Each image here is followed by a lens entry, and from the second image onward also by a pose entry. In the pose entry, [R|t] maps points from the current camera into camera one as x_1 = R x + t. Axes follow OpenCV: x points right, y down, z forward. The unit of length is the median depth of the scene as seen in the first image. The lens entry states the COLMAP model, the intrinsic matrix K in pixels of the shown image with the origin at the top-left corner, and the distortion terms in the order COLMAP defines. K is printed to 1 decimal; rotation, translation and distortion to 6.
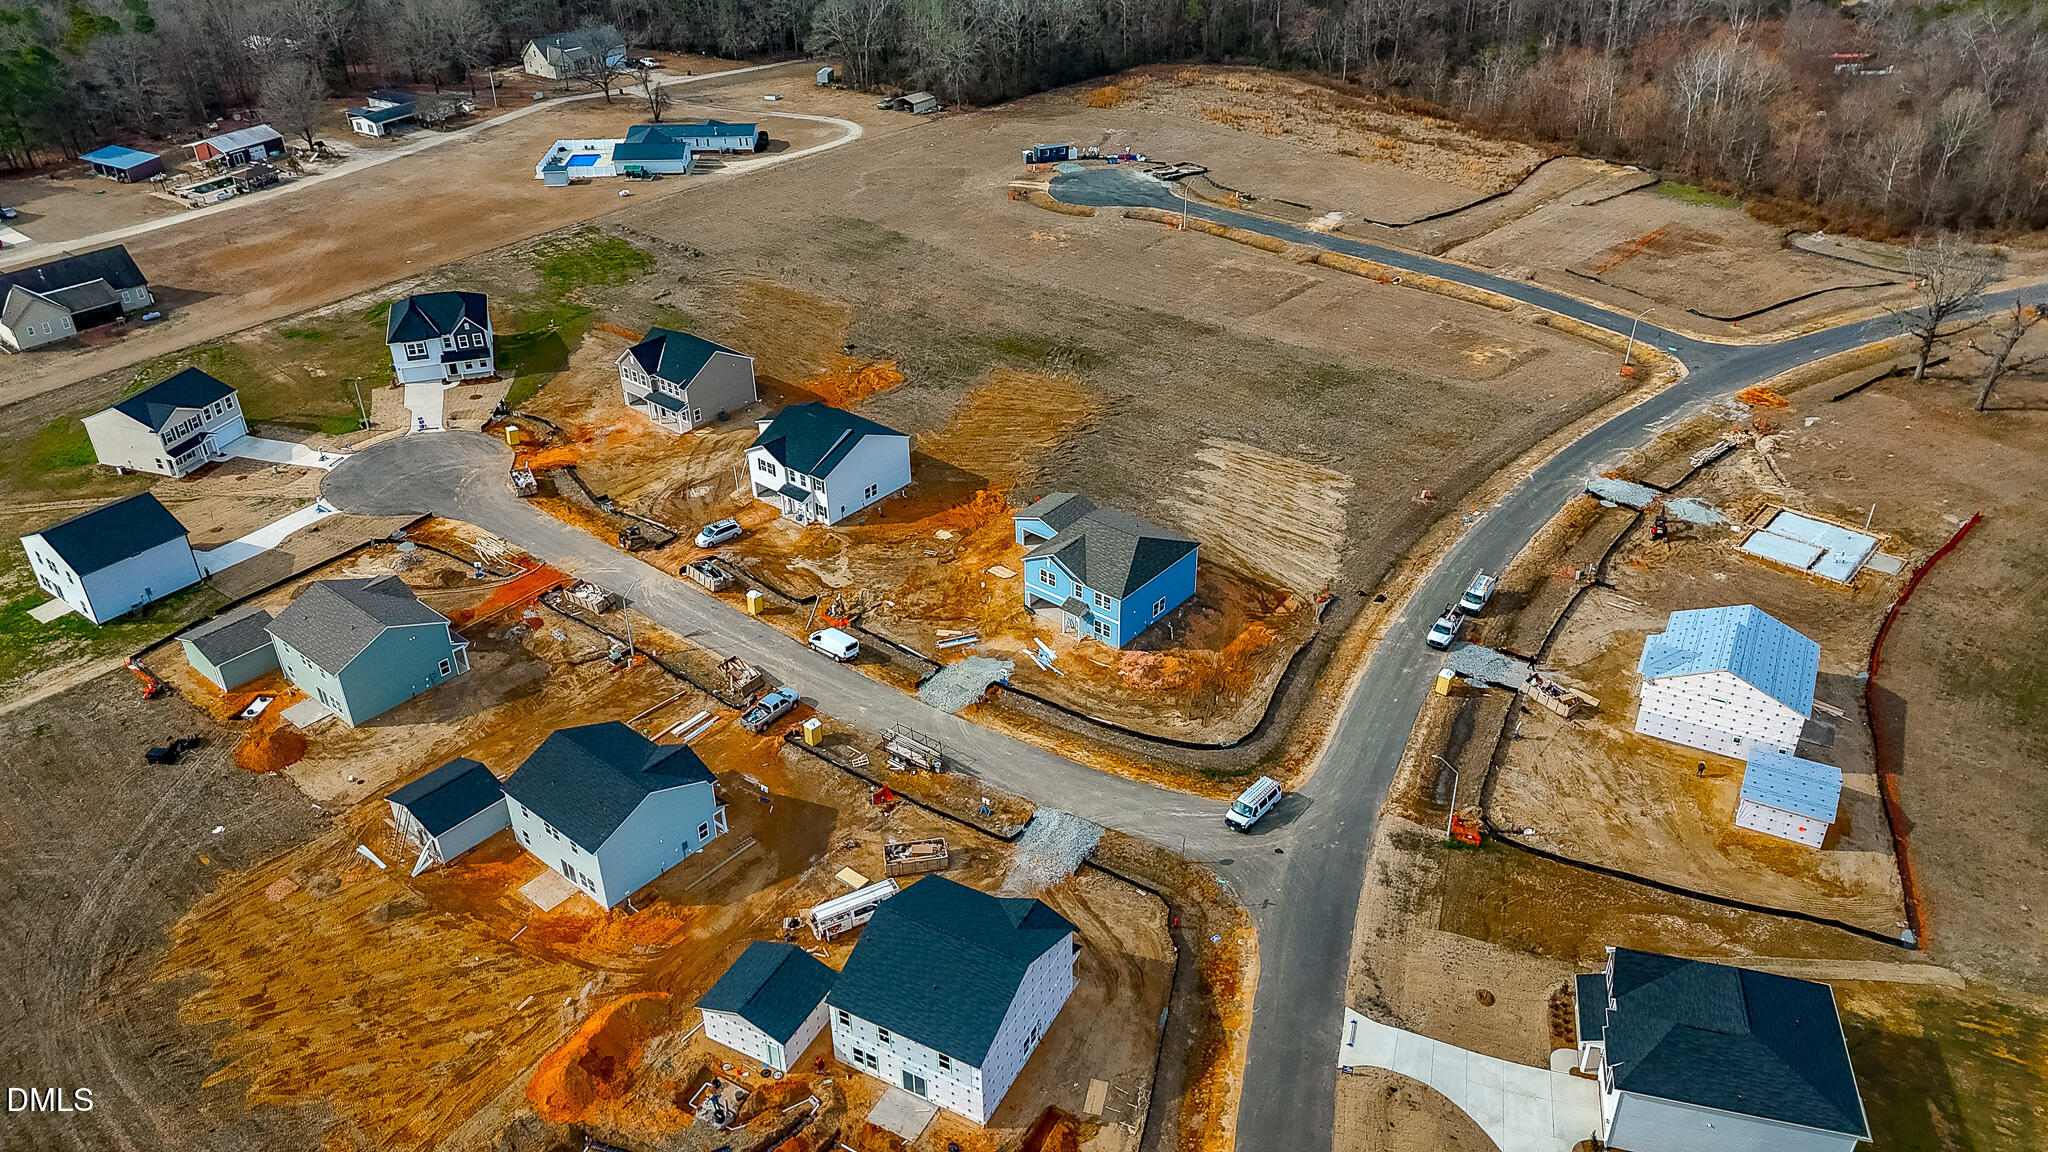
lens RADIAL K [[1500.5, 0, 1020.0], [0, 1500.5, 571.8], [0, 0, 1]] dist [0.066236, -0.051258]
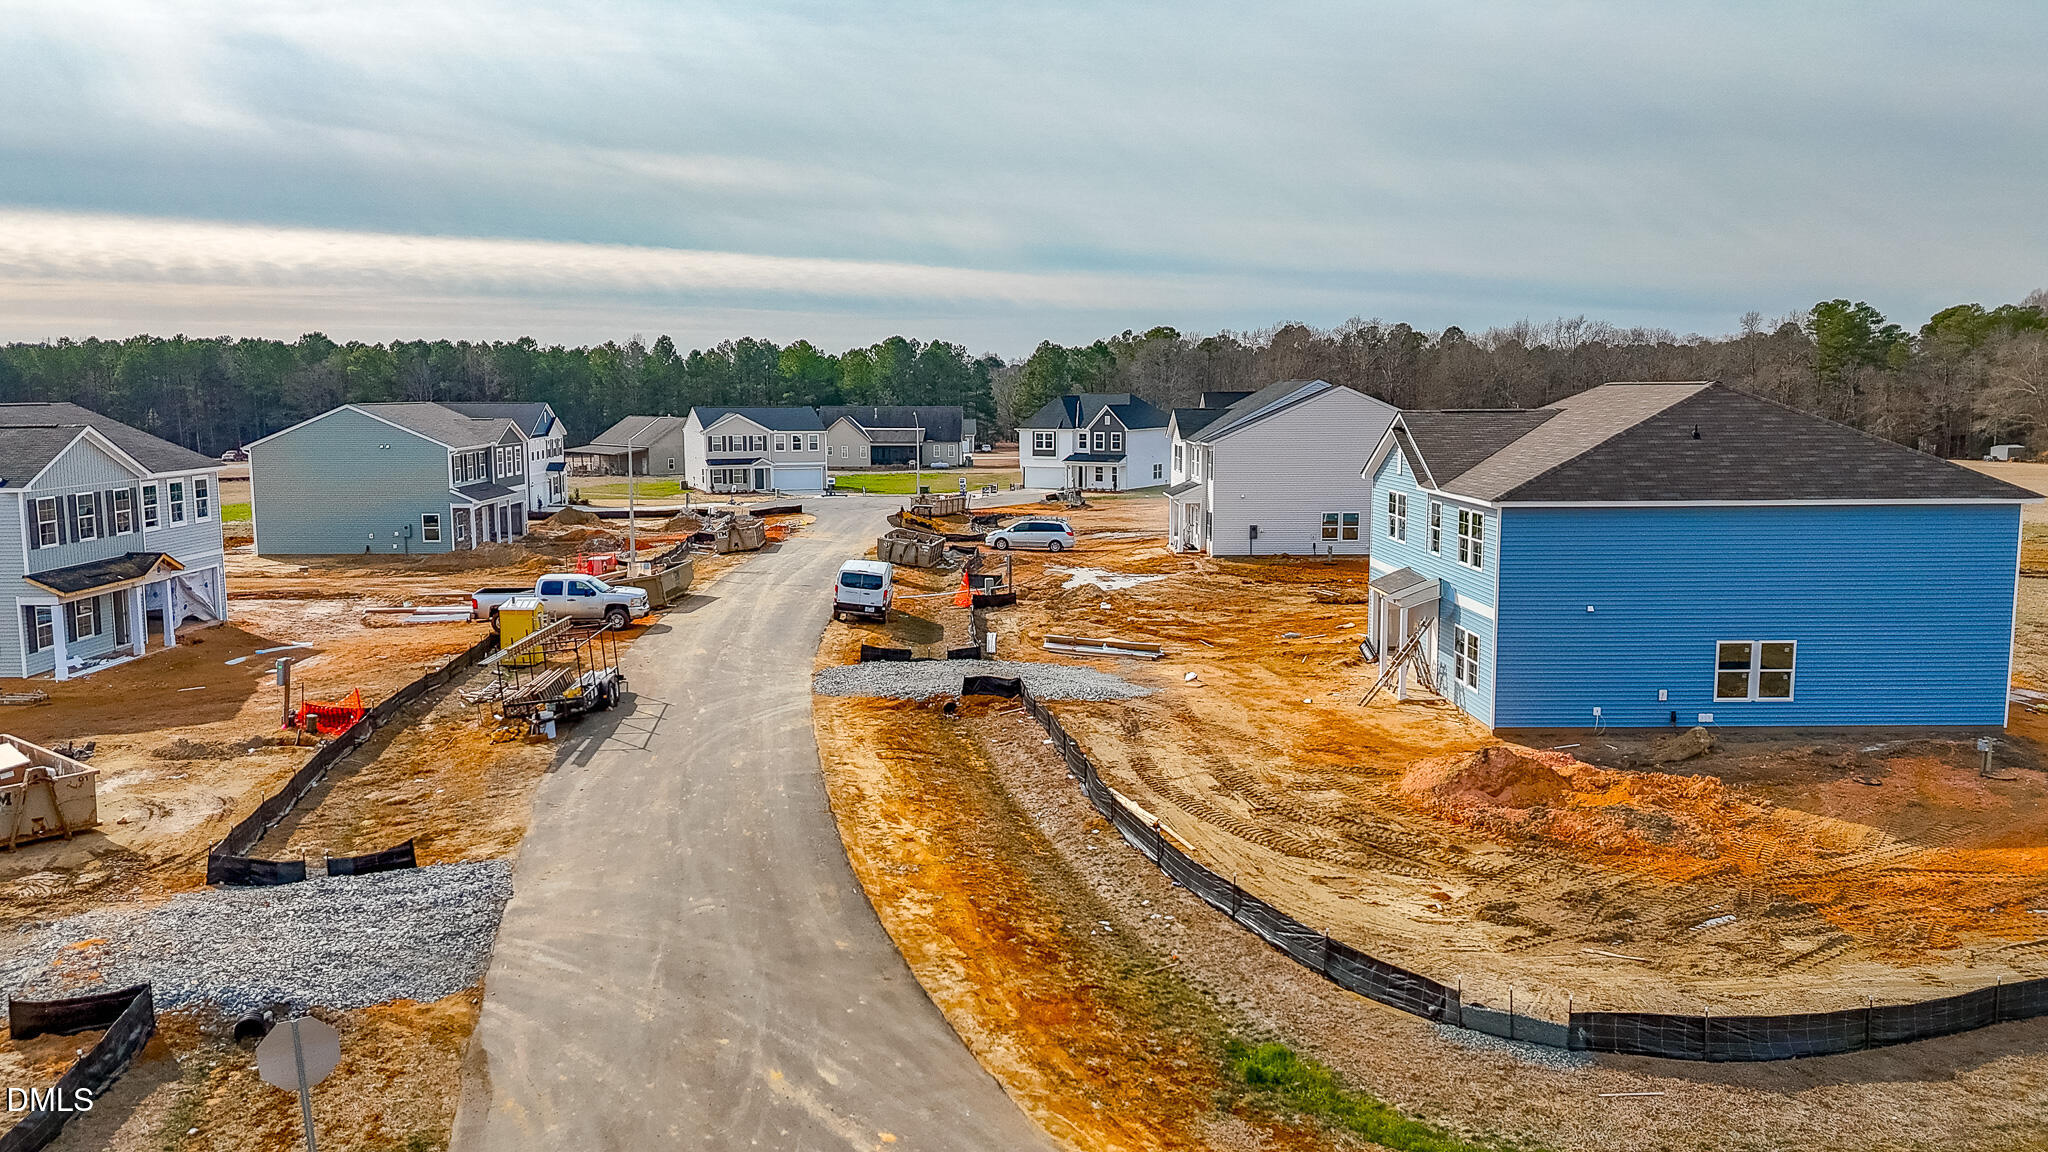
lens RADIAL K [[1500.5, 0, 1020.0], [0, 1500.5, 571.8], [0, 0, 1]] dist [0.066236, -0.051258]
pose [[0.664513, 0.105295, -0.739821, 0.178802], [-0.400290, 0.886161, -0.233422, 0.107156], [0.631023, 0.451255, 0.631015, 0.678595]]
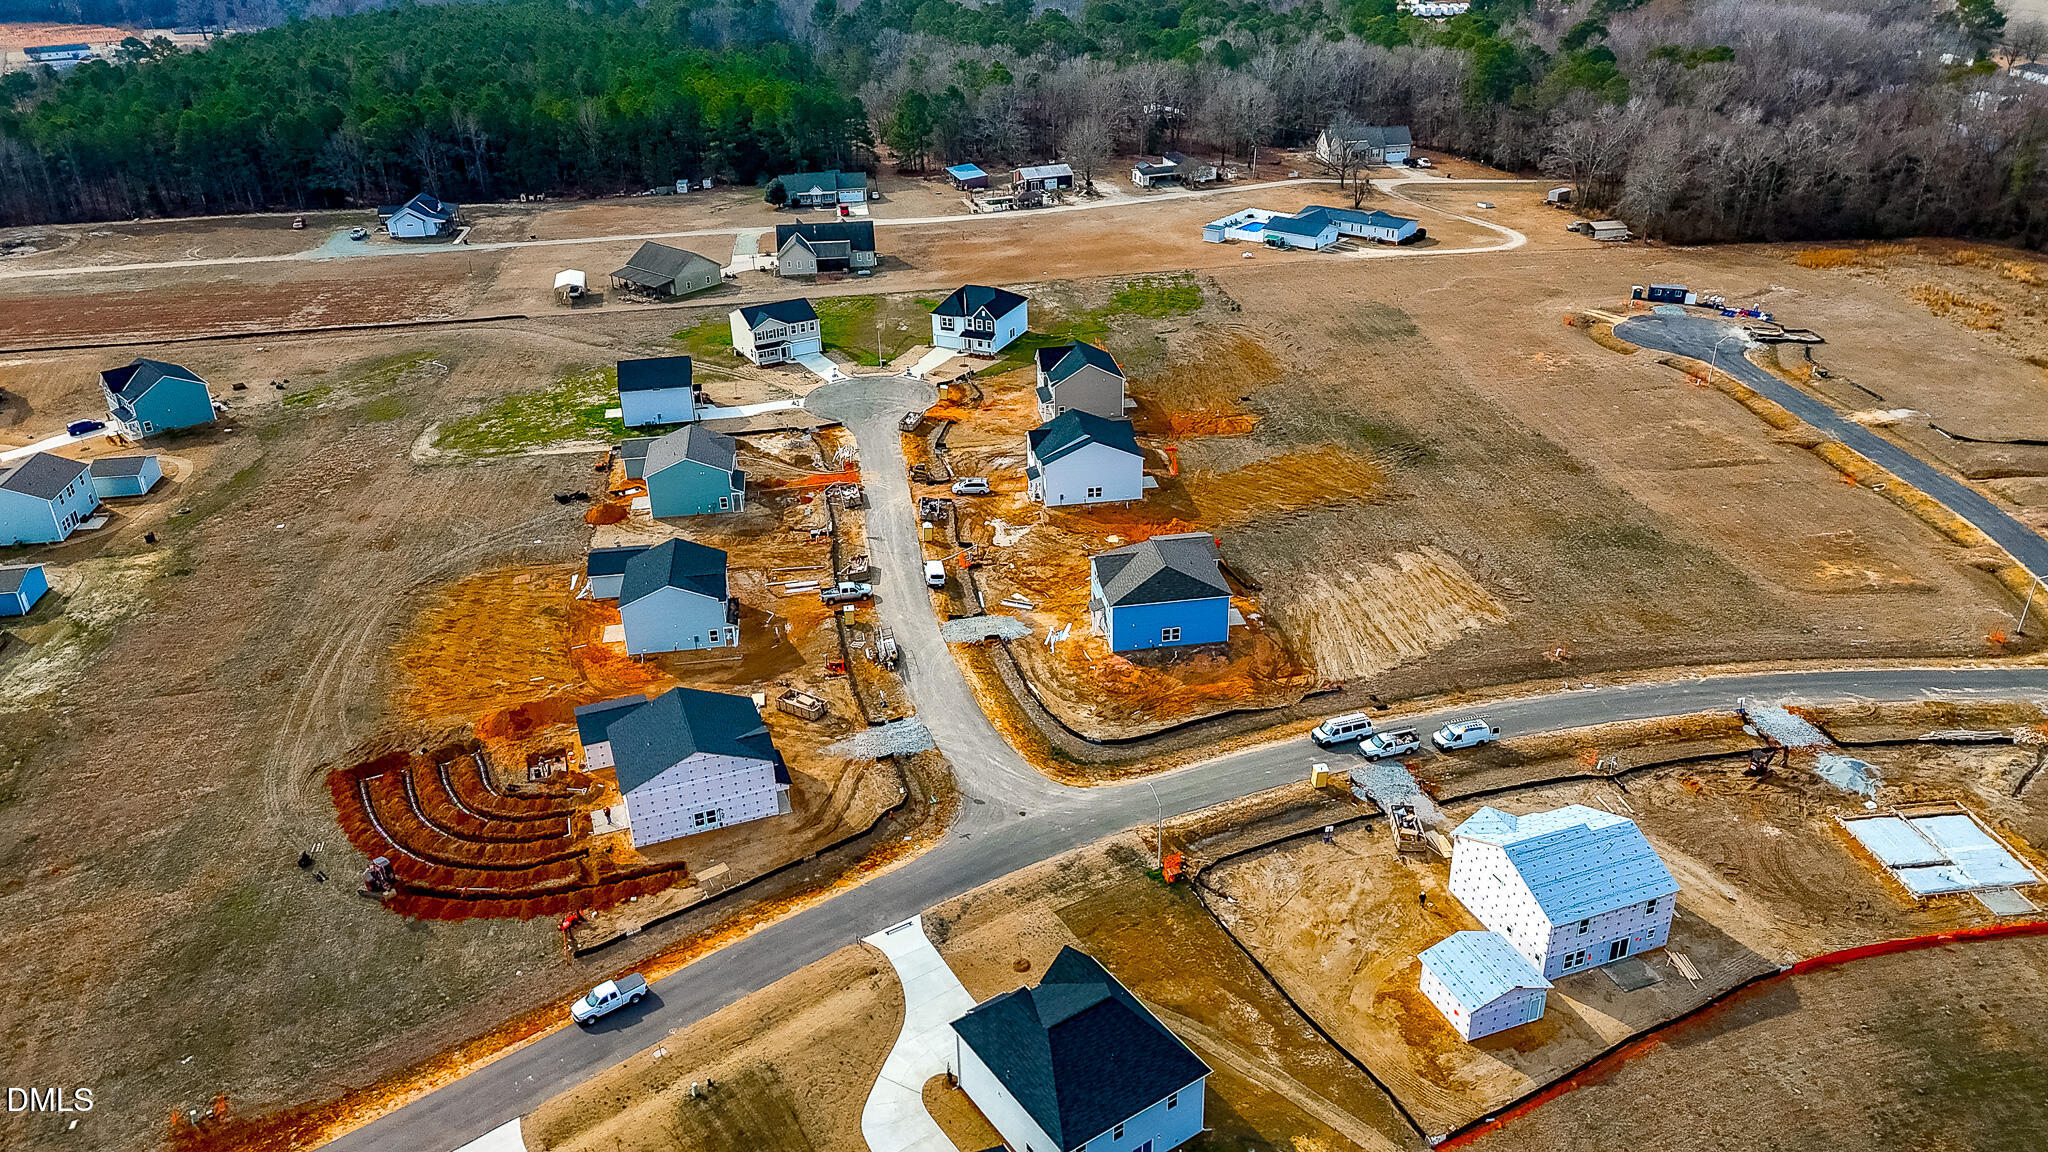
lens RADIAL K [[1500.5, 0, 1020.0], [0, 1500.5, 571.8], [0, 0, 1]] dist [0.066236, -0.051258]
pose [[0.748589, 0.297409, -0.592590, 0.588295], [-0.337605, 0.940193, 0.045384, -0.029325], [0.570647, 0.166088, 0.804225, 0.034021]]
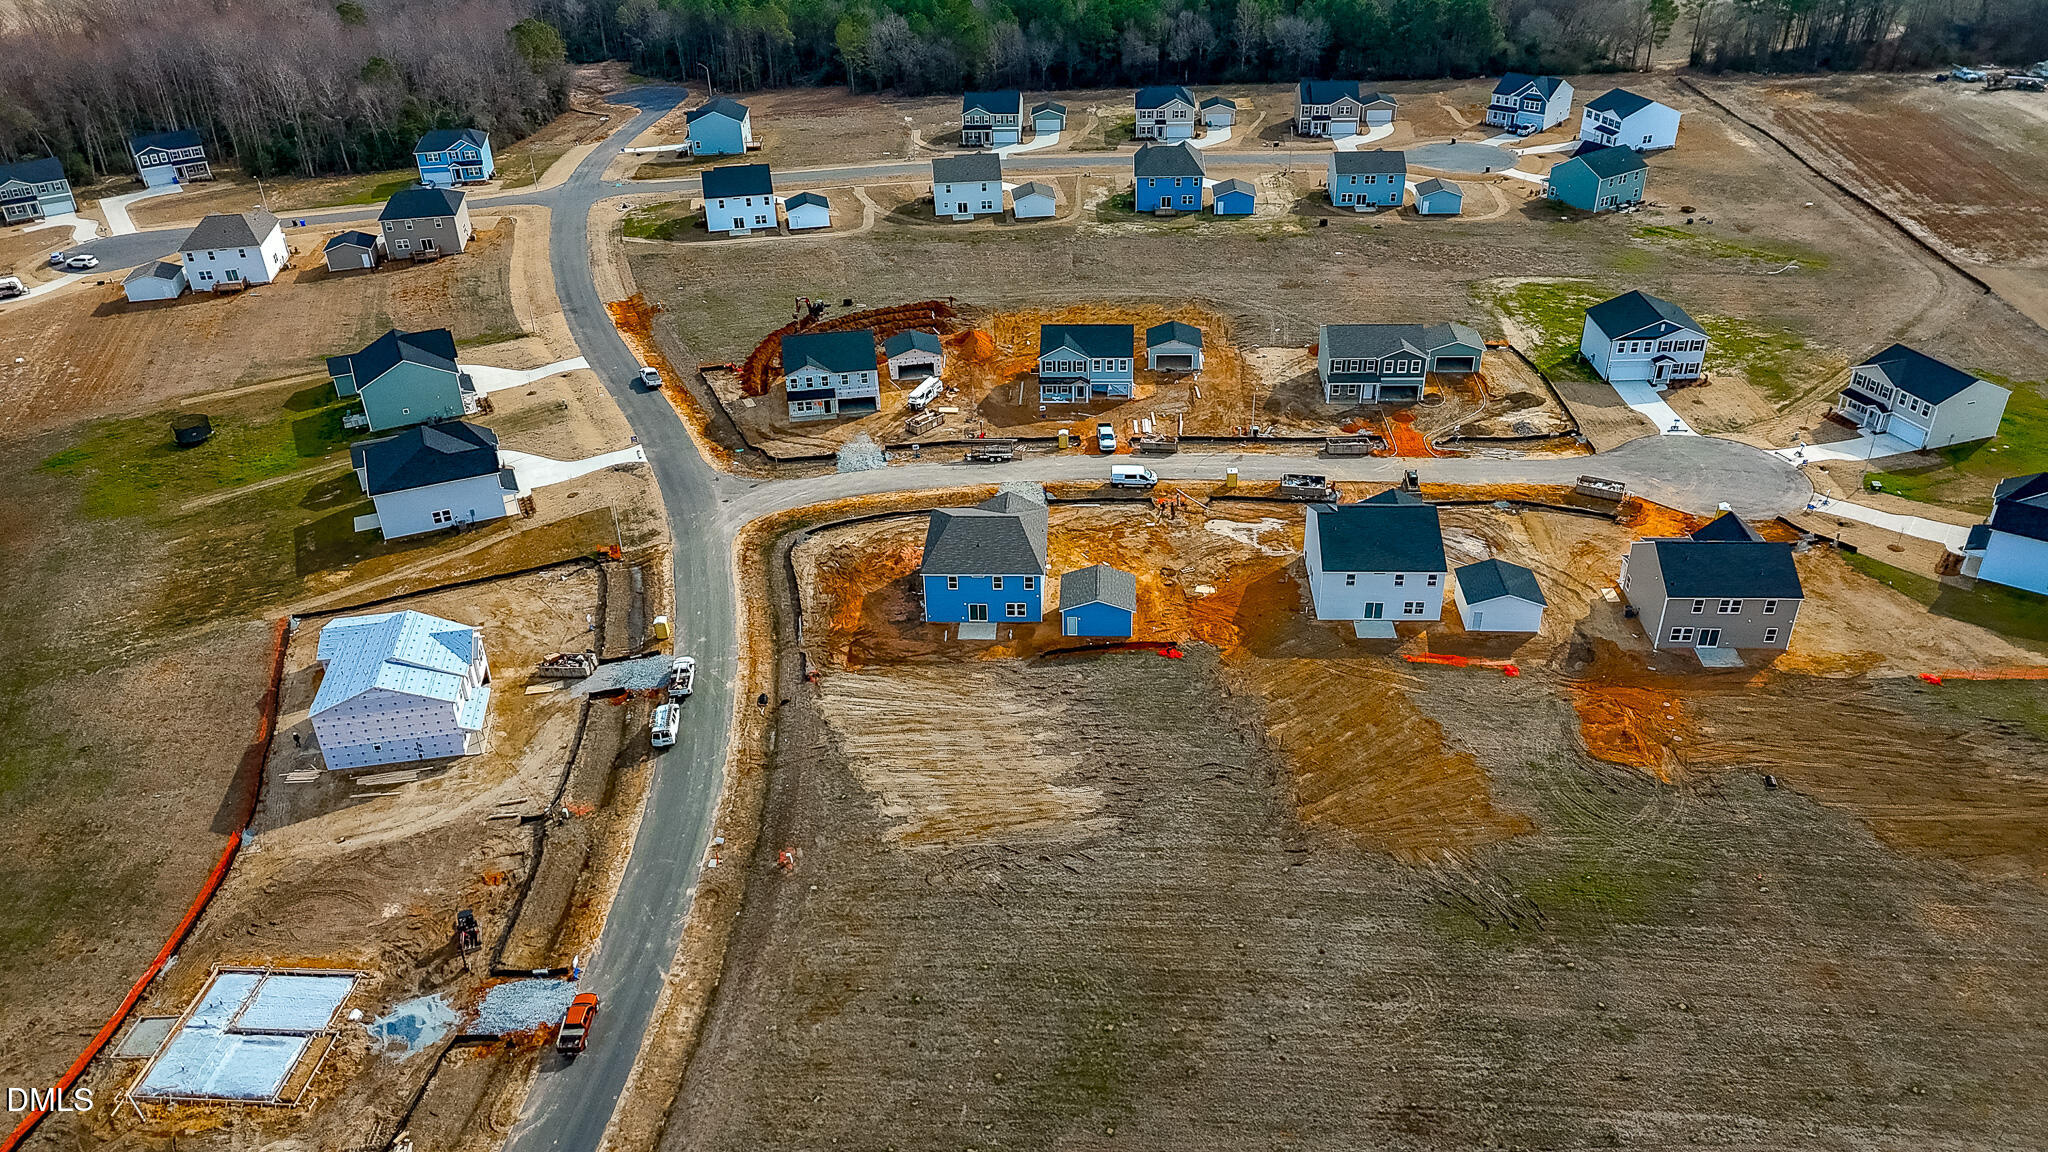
lens RADIAL K [[1500.5, 0, 1020.0], [0, 1500.5, 571.8], [0, 0, 1]] dist [0.066236, -0.051258]
pose [[-0.796771, 0.338086, -0.500853, 0.514475], [-0.287868, 0.516387, 0.806521, -0.762864], [0.531307, 0.786792, -0.314119, 1.227787]]
